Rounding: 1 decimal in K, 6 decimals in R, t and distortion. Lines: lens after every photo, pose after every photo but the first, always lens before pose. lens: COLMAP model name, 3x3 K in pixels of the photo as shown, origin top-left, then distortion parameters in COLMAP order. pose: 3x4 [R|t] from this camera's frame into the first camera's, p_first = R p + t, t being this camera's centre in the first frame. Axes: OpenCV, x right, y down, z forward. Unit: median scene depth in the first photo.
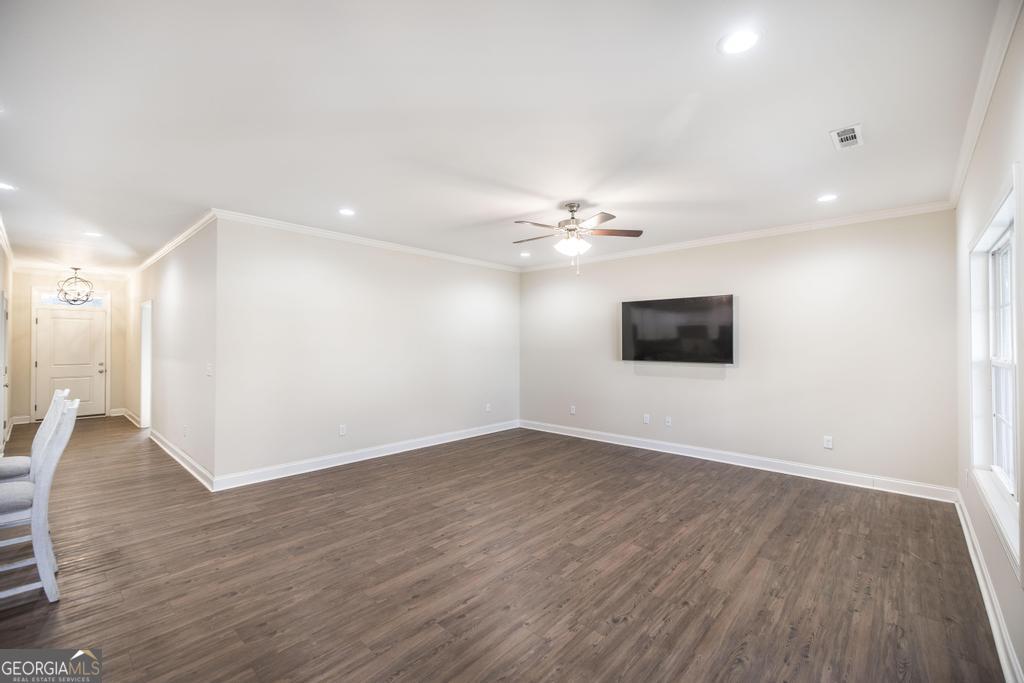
lens RADIAL K [[432.4, 0, 515.1], [0, 432.4, 338.1], [0, 0, 1]] dist [-0.001592, -0.000267]
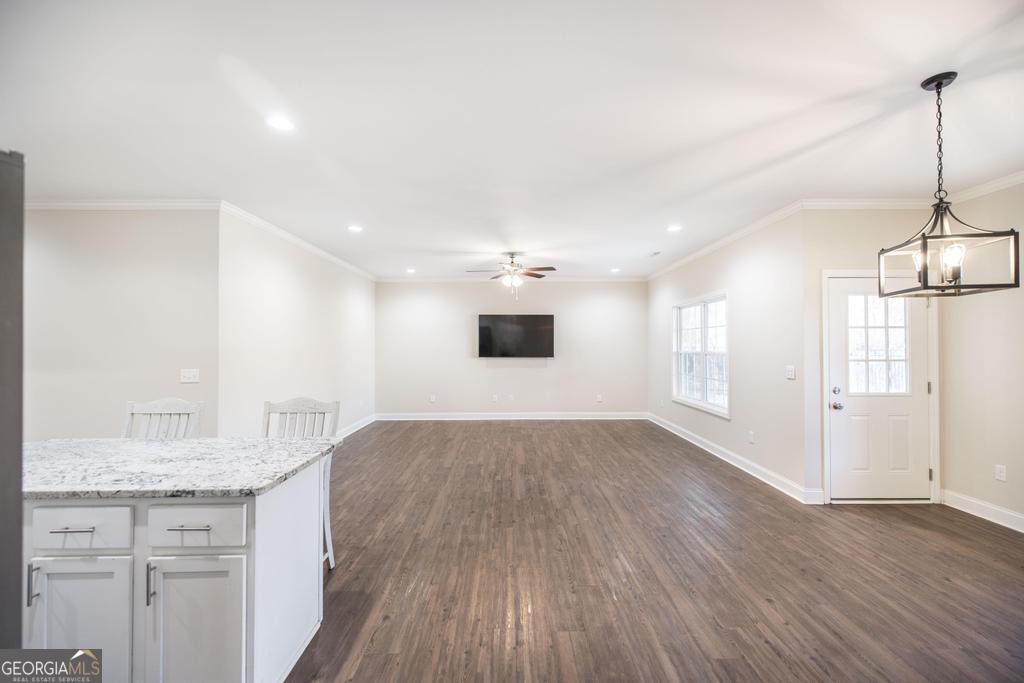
lens RADIAL K [[432.4, 0, 515.1], [0, 432.4, 338.1], [0, 0, 1]] dist [-0.001592, -0.000267]
pose [[0.738945, 0.004707, 0.673750, -0.828472], [-0.004281, 0.999988, -0.002291, -0.008868], [-0.673752, -0.001191, 0.738956, -0.114910]]
